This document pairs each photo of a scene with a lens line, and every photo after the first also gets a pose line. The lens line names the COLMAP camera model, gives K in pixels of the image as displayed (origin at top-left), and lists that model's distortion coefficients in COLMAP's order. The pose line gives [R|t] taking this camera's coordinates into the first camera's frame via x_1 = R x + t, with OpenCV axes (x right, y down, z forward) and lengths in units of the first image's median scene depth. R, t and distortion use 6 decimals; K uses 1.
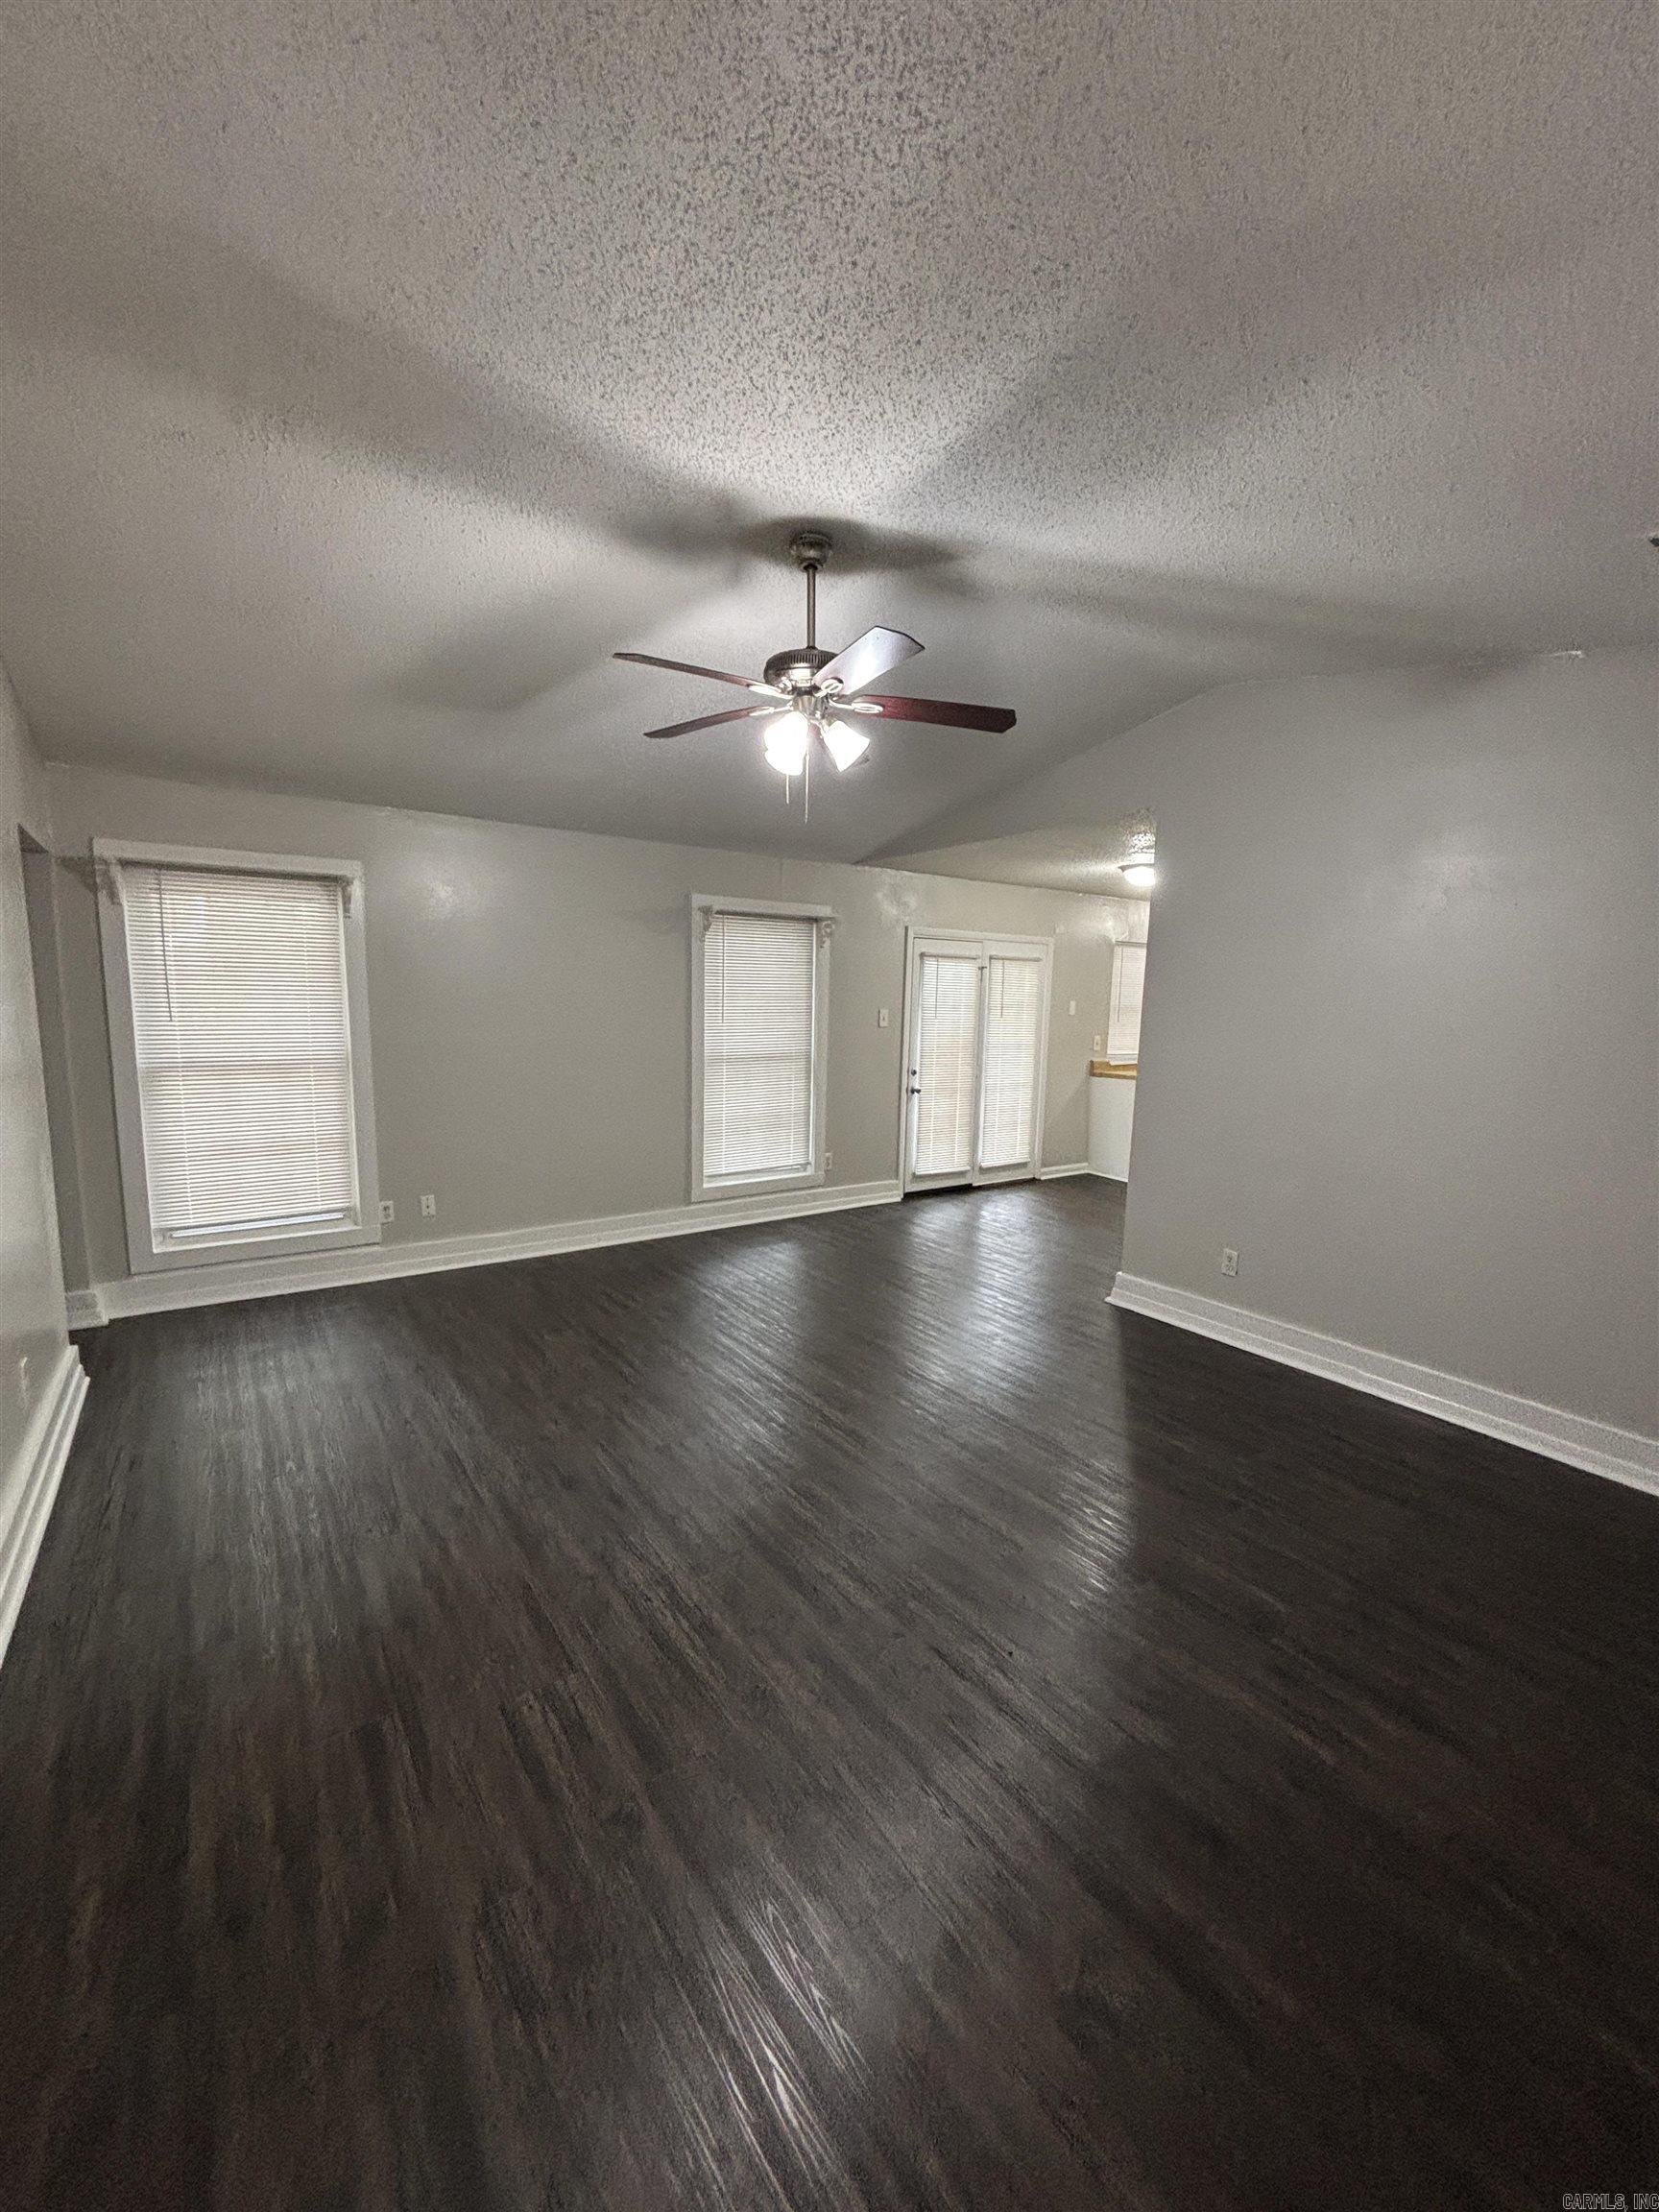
lens RADIAL K [[888.3, 0, 832.3], [0, 888.3, 1117.3], [0, 0, 1]] dist [0.003022, -0.001438]
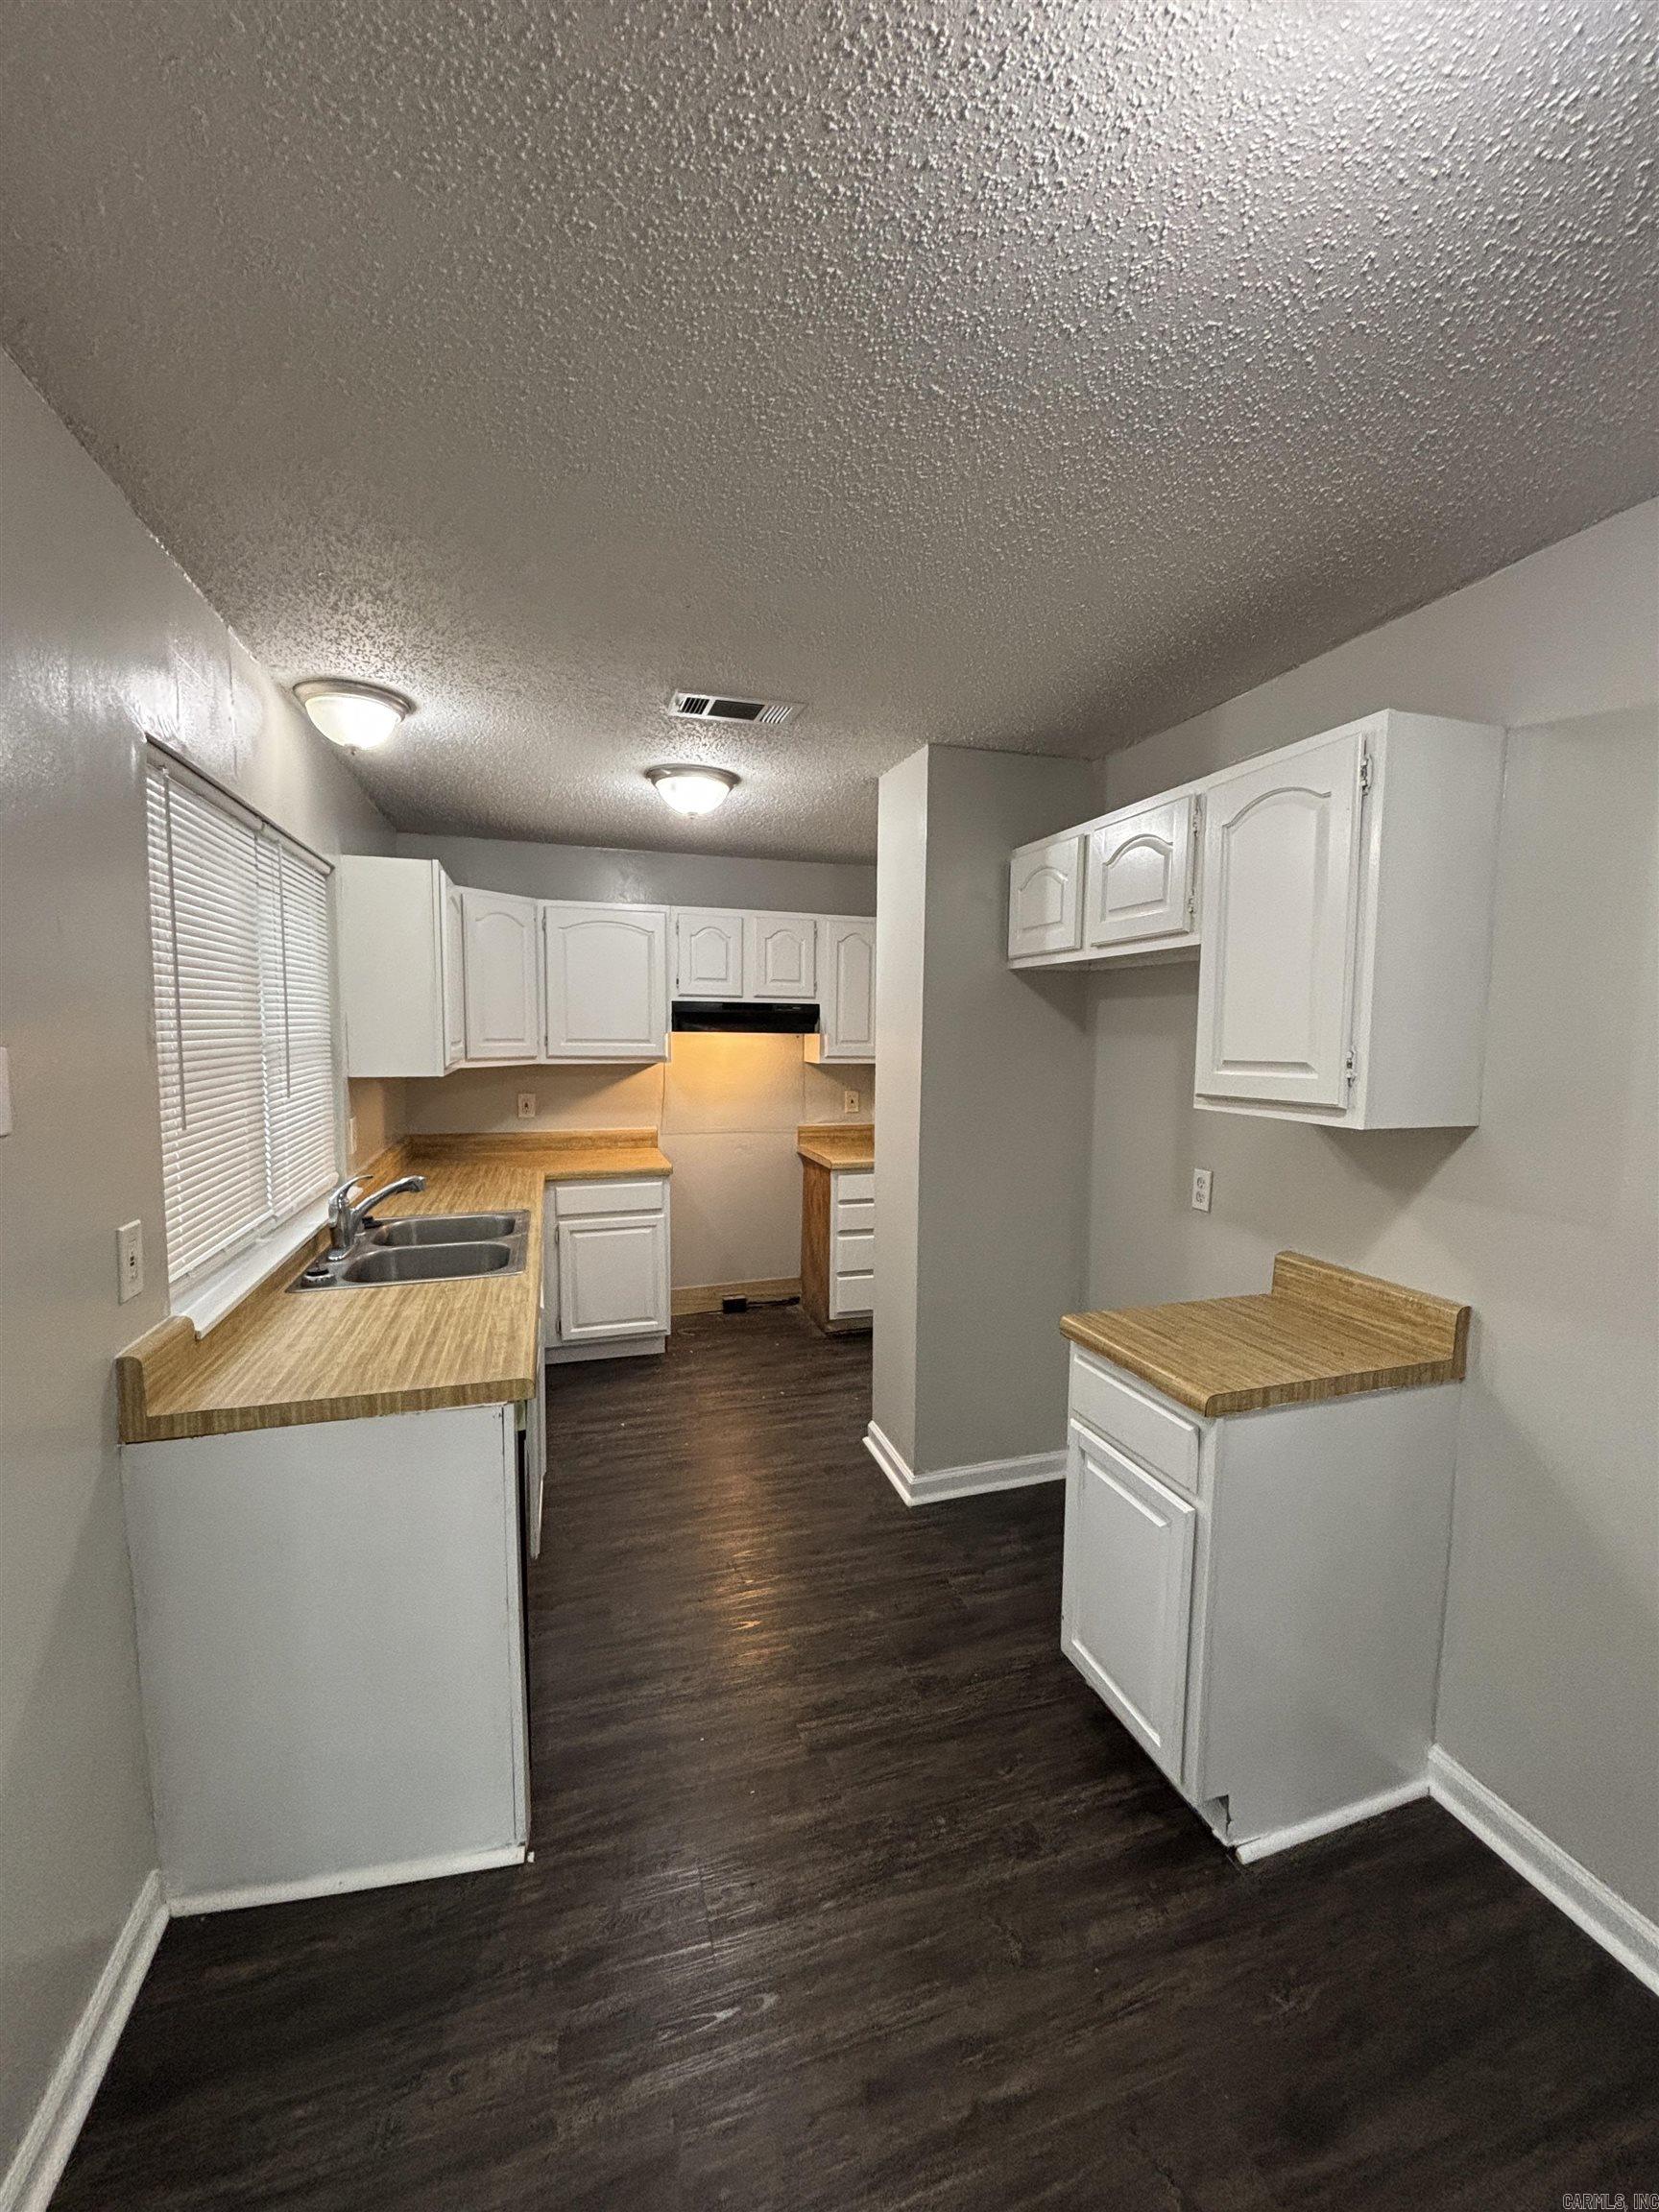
lens RADIAL K [[888.3, 0, 825.8], [0, 888.3, 1104.5], [0, 0, 1]] dist [0.003022, -0.001438]
pose [[0.303554, -0.097522, 0.947810, 0.200566], [0.121985, 0.990540, 0.062850, -0.131563], [-0.944973, 0.096540, 0.312578, 0.958554]]
